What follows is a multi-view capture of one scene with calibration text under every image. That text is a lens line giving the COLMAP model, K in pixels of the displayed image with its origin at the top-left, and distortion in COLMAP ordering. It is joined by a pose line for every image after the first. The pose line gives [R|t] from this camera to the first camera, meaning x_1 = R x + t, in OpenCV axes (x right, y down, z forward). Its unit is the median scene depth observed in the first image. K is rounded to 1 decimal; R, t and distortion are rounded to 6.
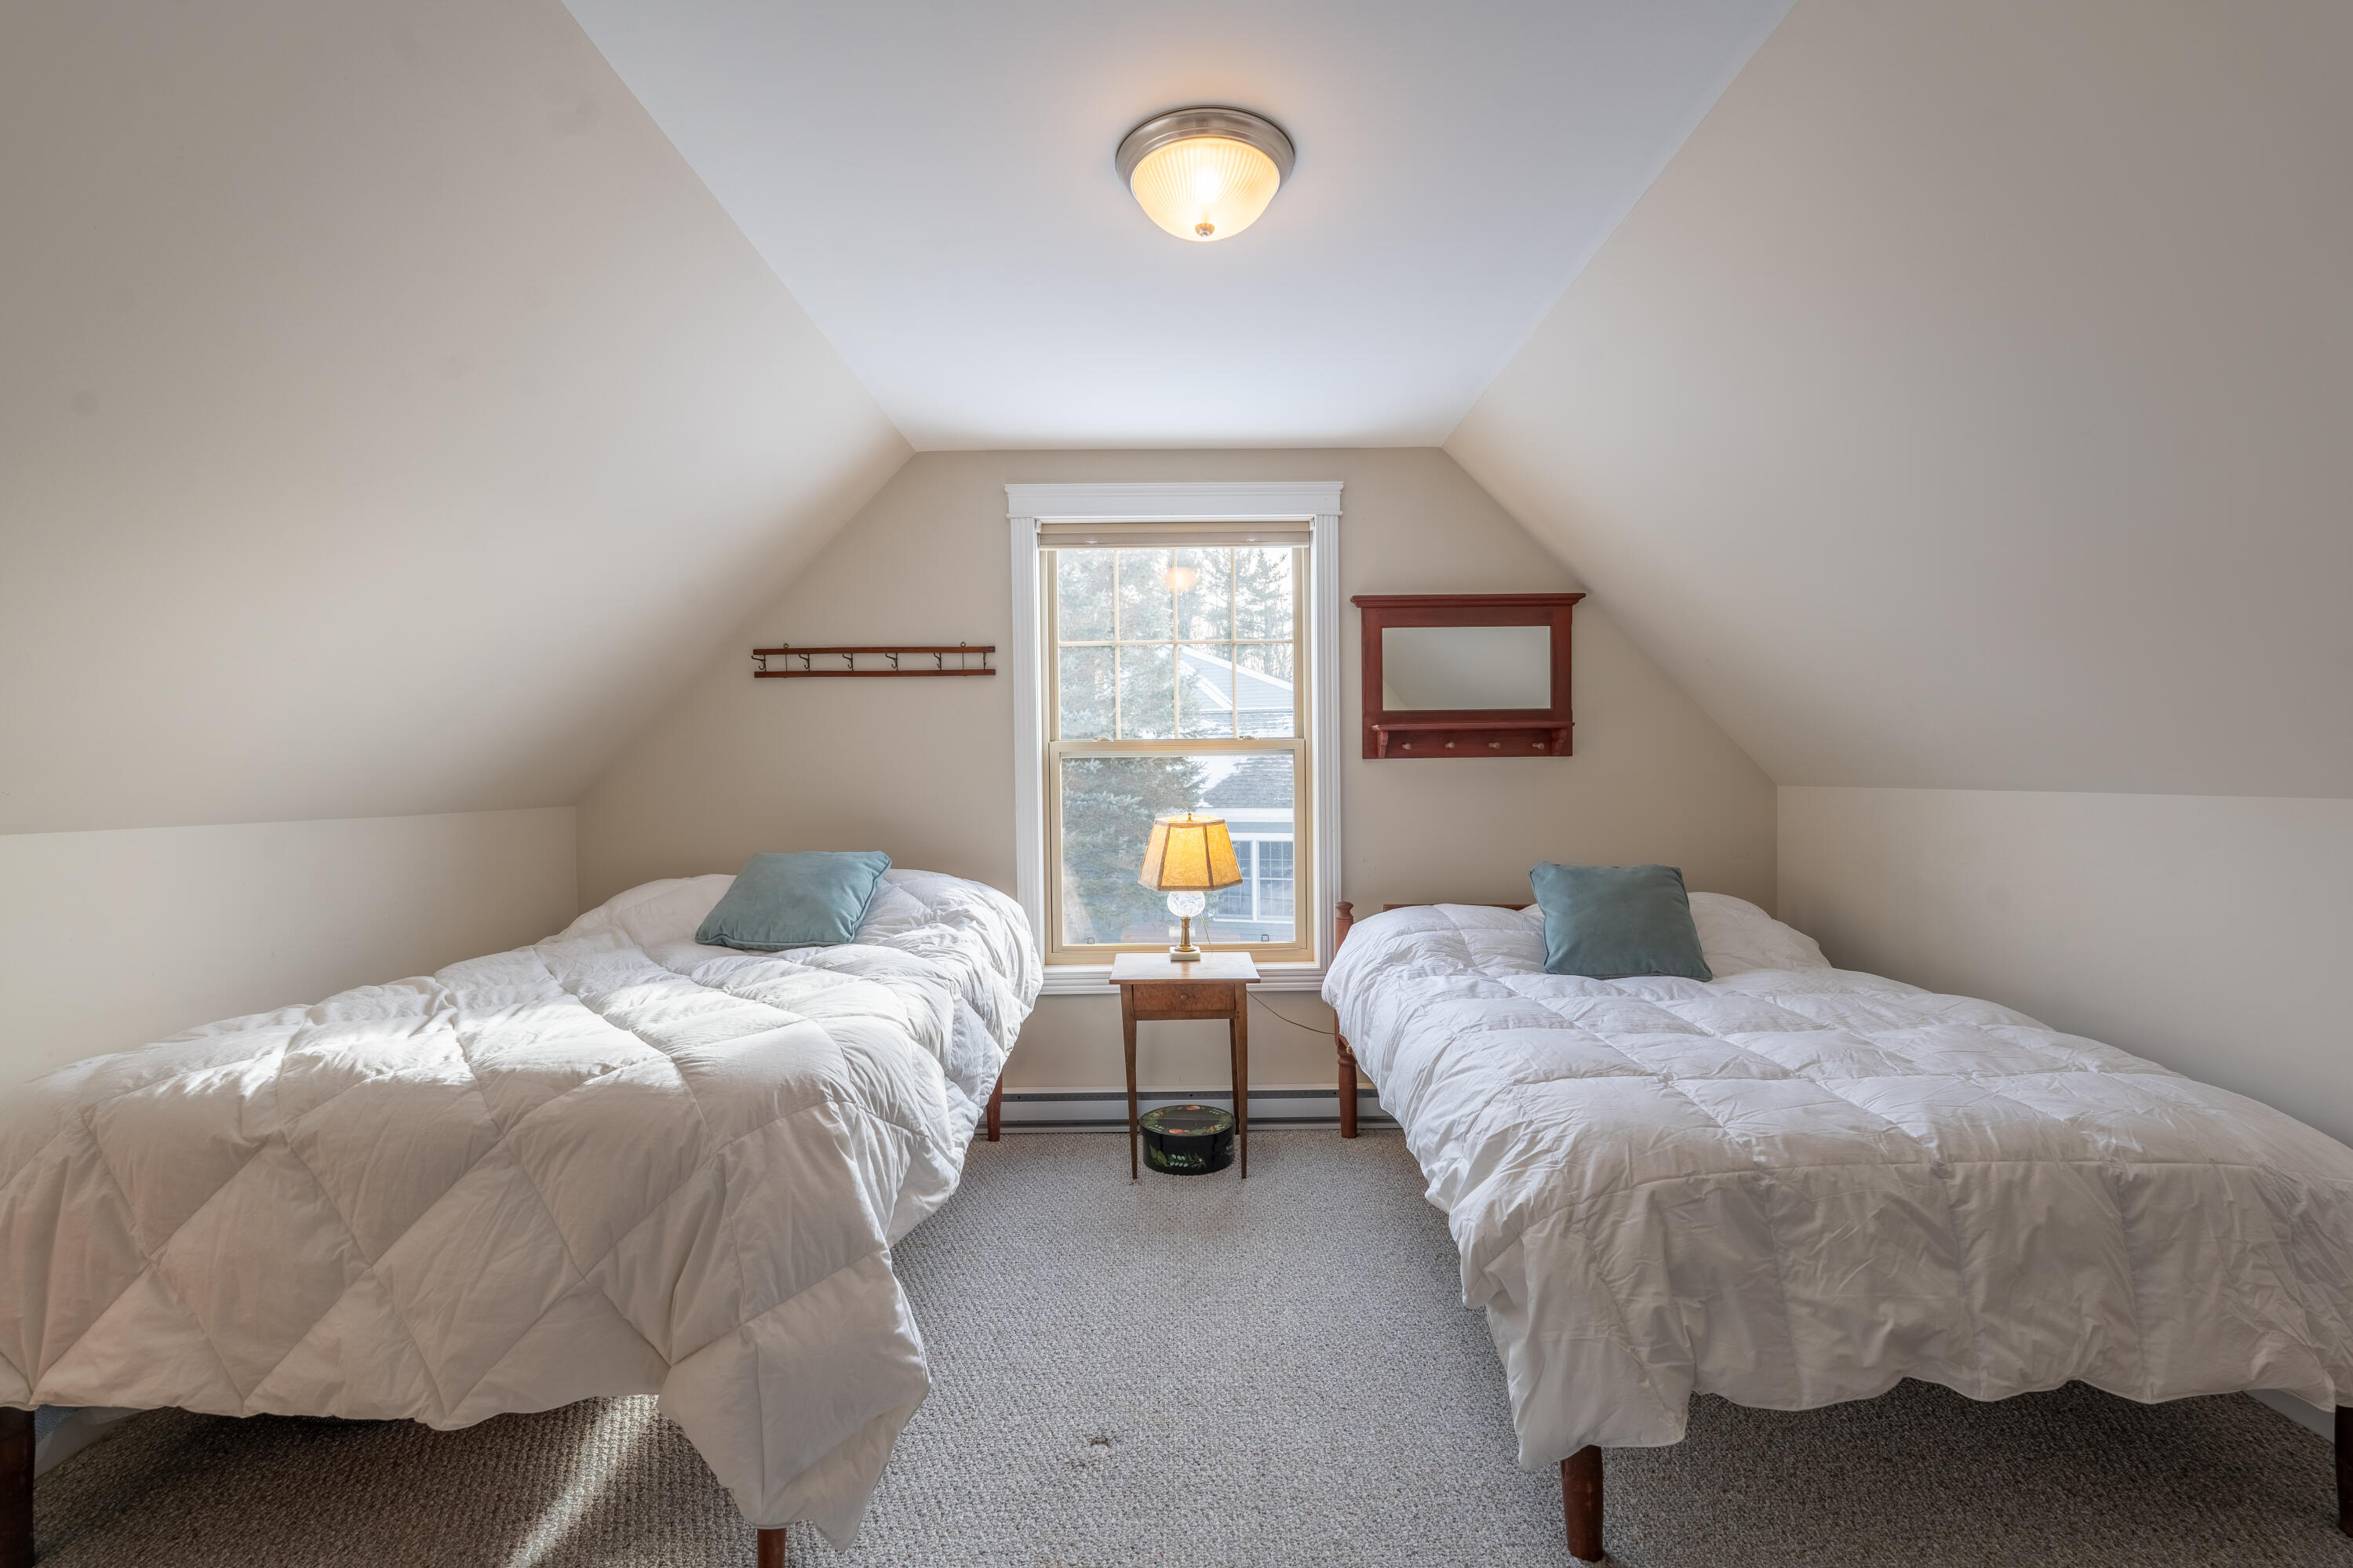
lens RADIAL K [[1037.9, 0, 1177.6], [0, 1037.9, 794.9], [0, 0, 1]] dist [0.001827, -0.000462]
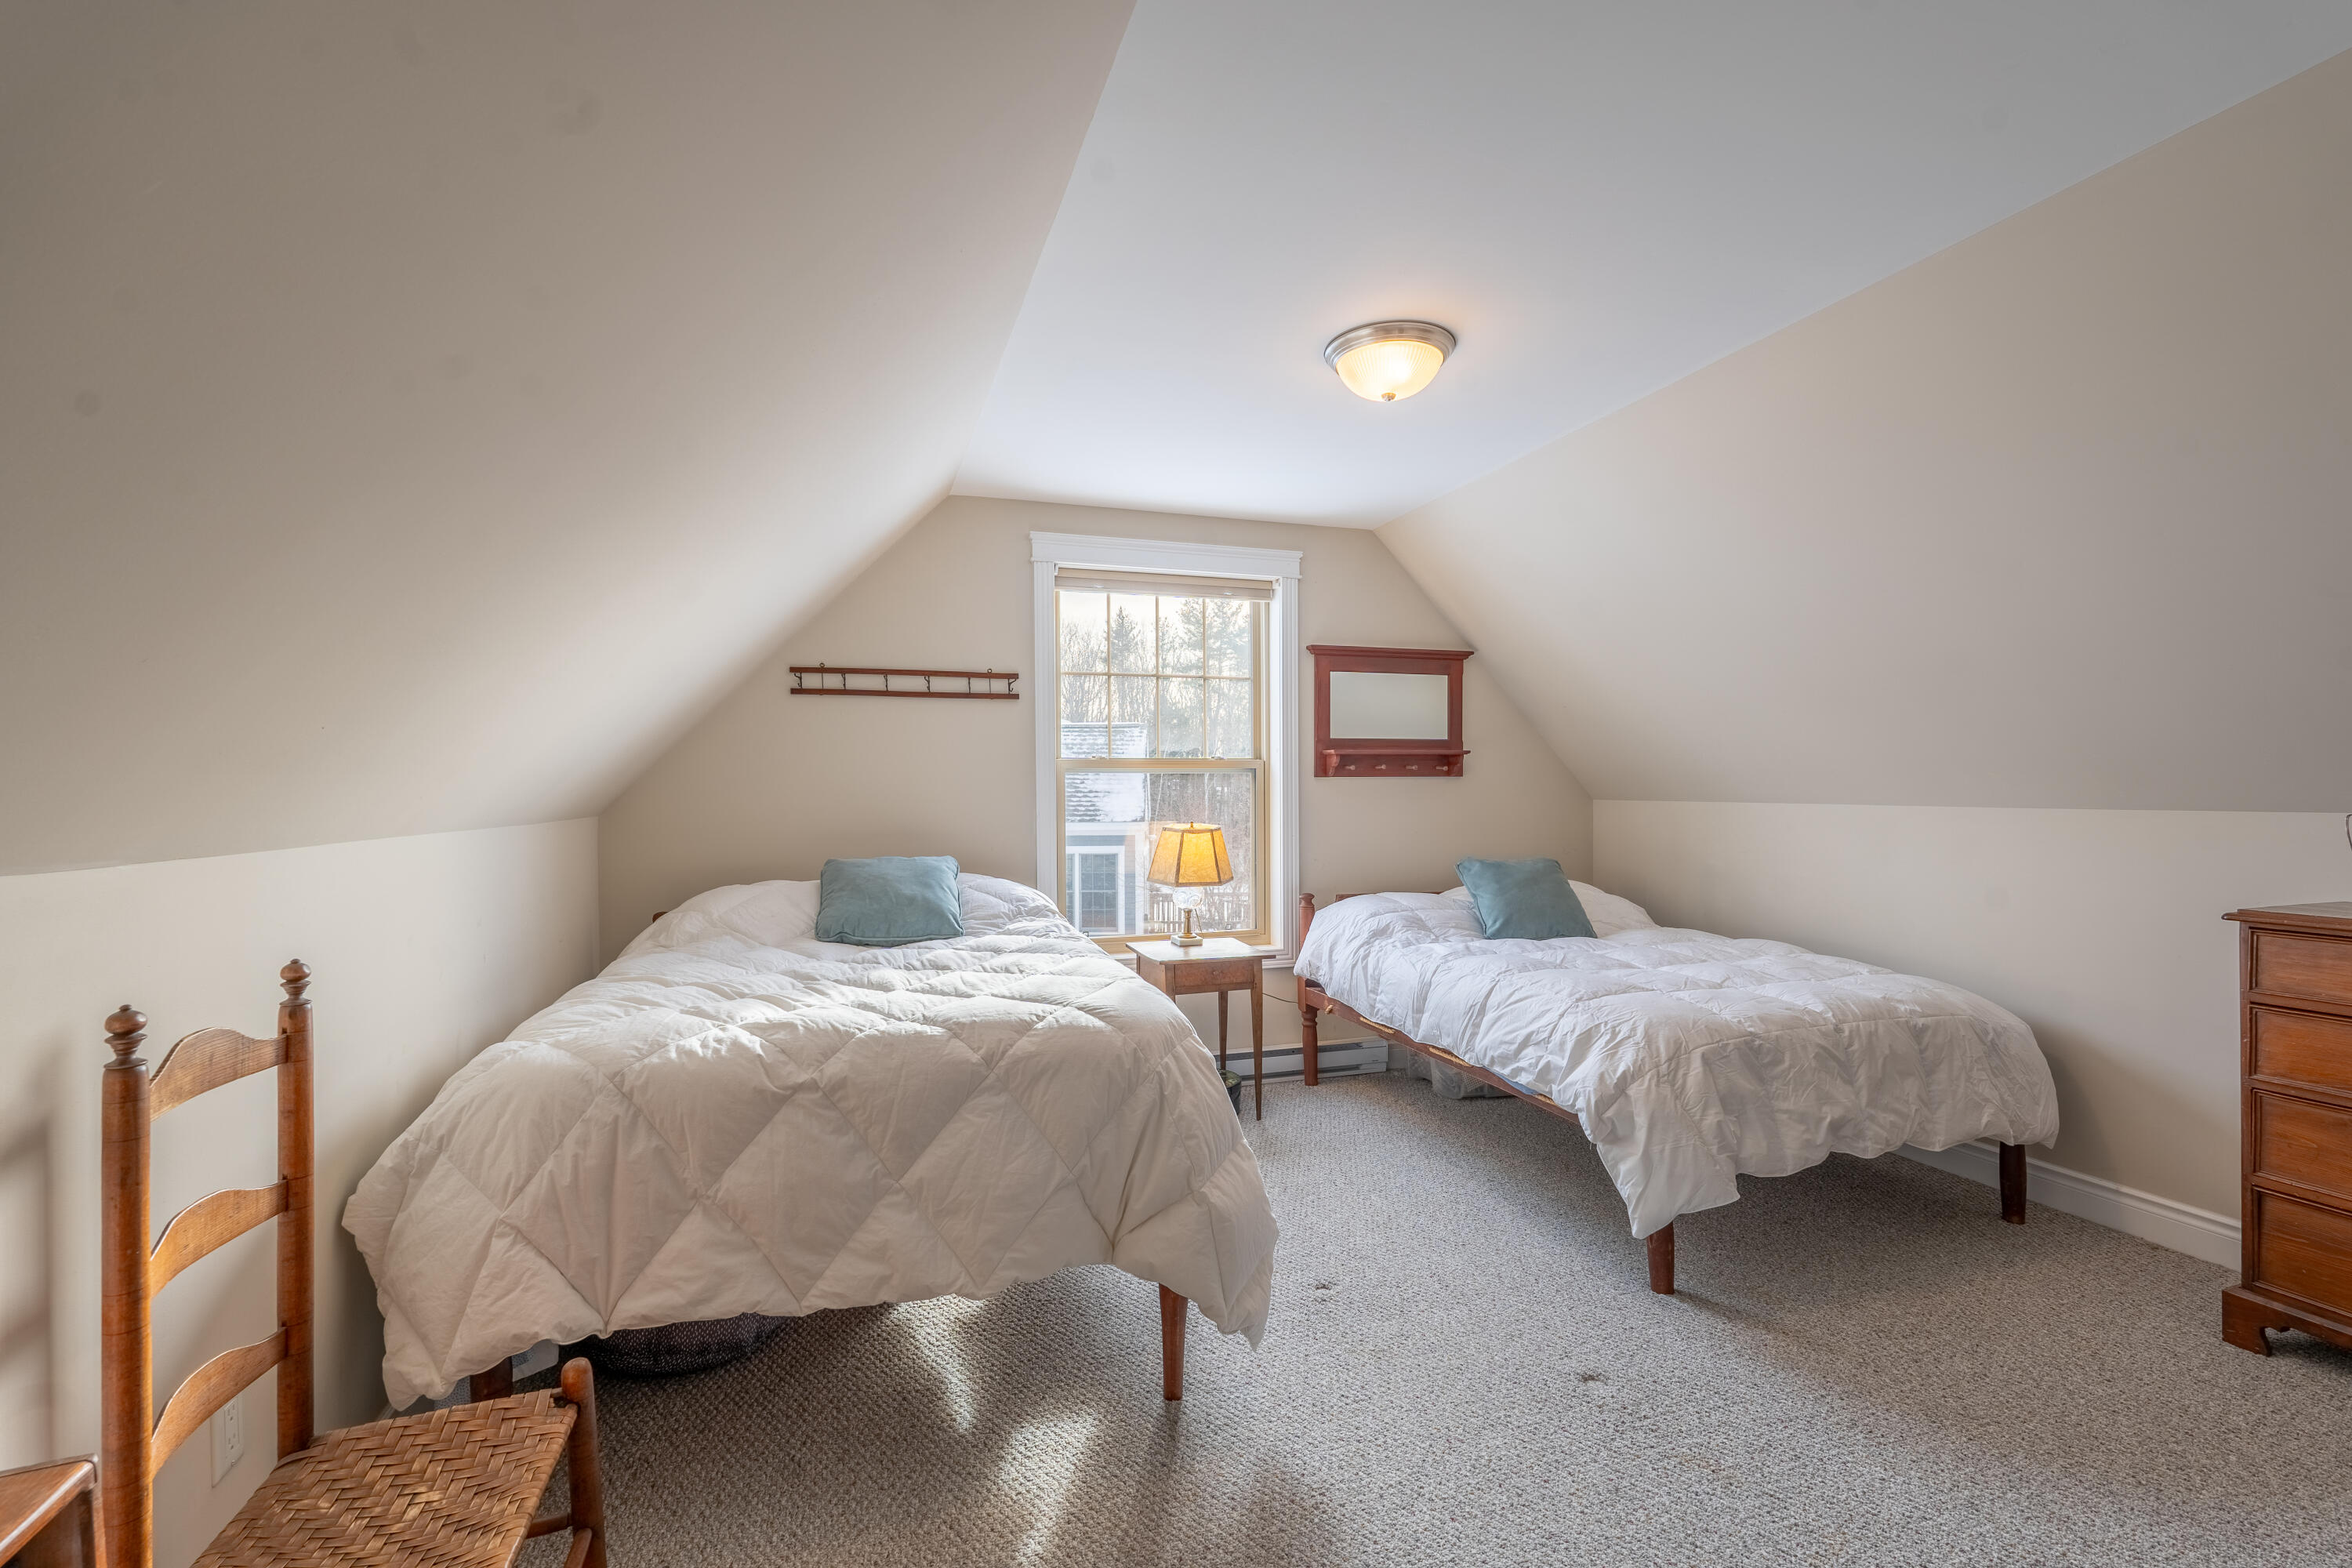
lens RADIAL K [[1037.6, 0, 1177.1], [0, 1037.6, 794.9], [0, 0, 1]] dist [0.001827, -0.000462]
pose [[0.951222, 0.005374, 0.308462, -0.709306], [-0.000689, 0.999883, -0.015294, 0.010496], [-0.308508, 0.014335, 0.951114, -0.238110]]
